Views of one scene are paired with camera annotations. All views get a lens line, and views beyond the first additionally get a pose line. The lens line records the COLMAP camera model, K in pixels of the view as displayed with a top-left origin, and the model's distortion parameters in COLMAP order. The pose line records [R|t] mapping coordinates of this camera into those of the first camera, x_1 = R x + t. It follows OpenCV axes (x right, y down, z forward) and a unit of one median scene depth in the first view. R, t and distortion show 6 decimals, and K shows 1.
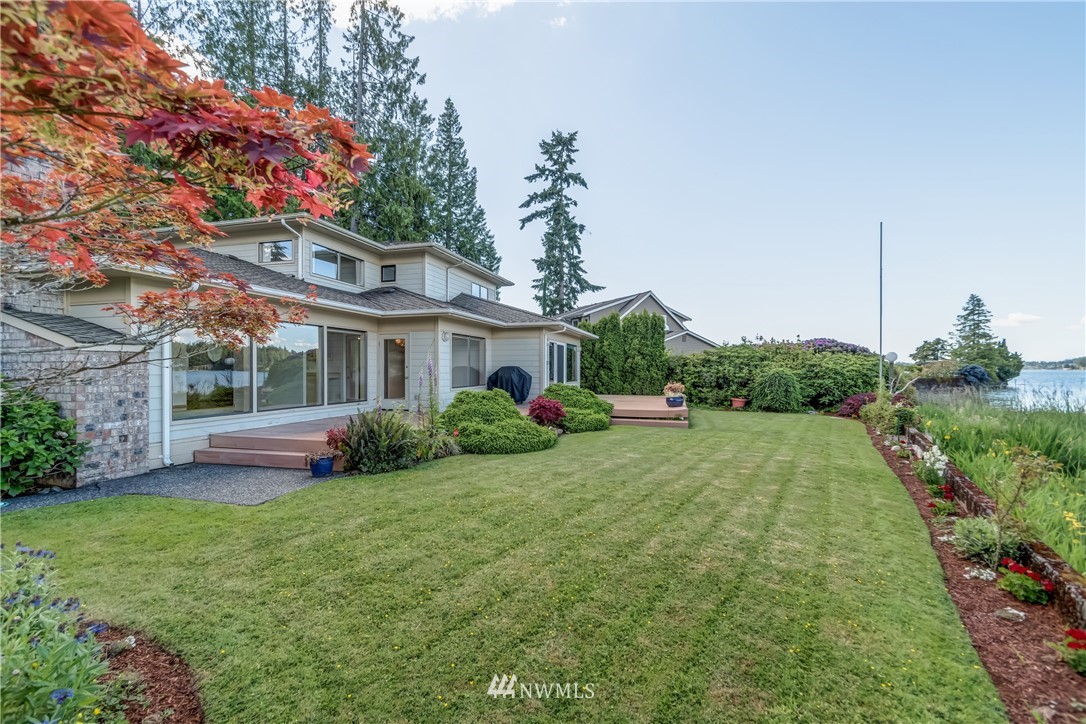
lens RADIAL K [[462.5, 0, 541.8], [0, 462.5, 365.9], [0, 0, 1]] dist [-0.000092, -0.000282]
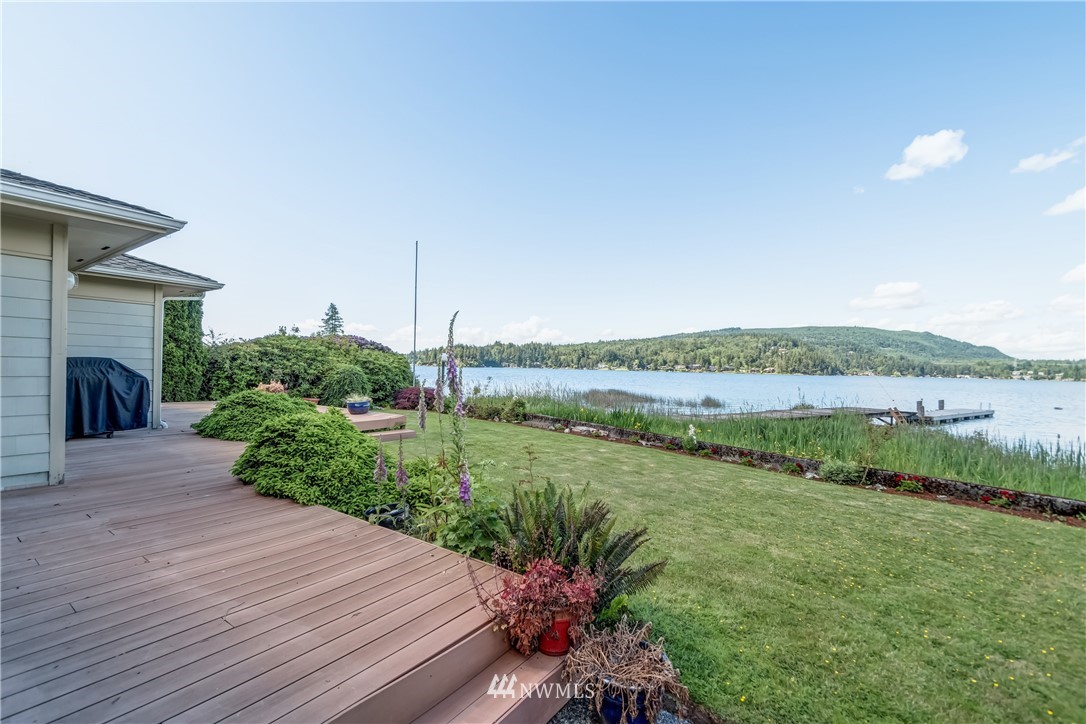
lens RADIAL K [[462.5, 0, 542.7], [0, 462.5, 366.4], [0, 0, 1]] dist [-0.000092, -0.000282]
pose [[0.340156, 0.008236, 0.940333, -0.233161], [-0.024933, 0.999689, 0.000263, -0.001428], [-0.940038, -0.023534, 0.340256, 0.265928]]
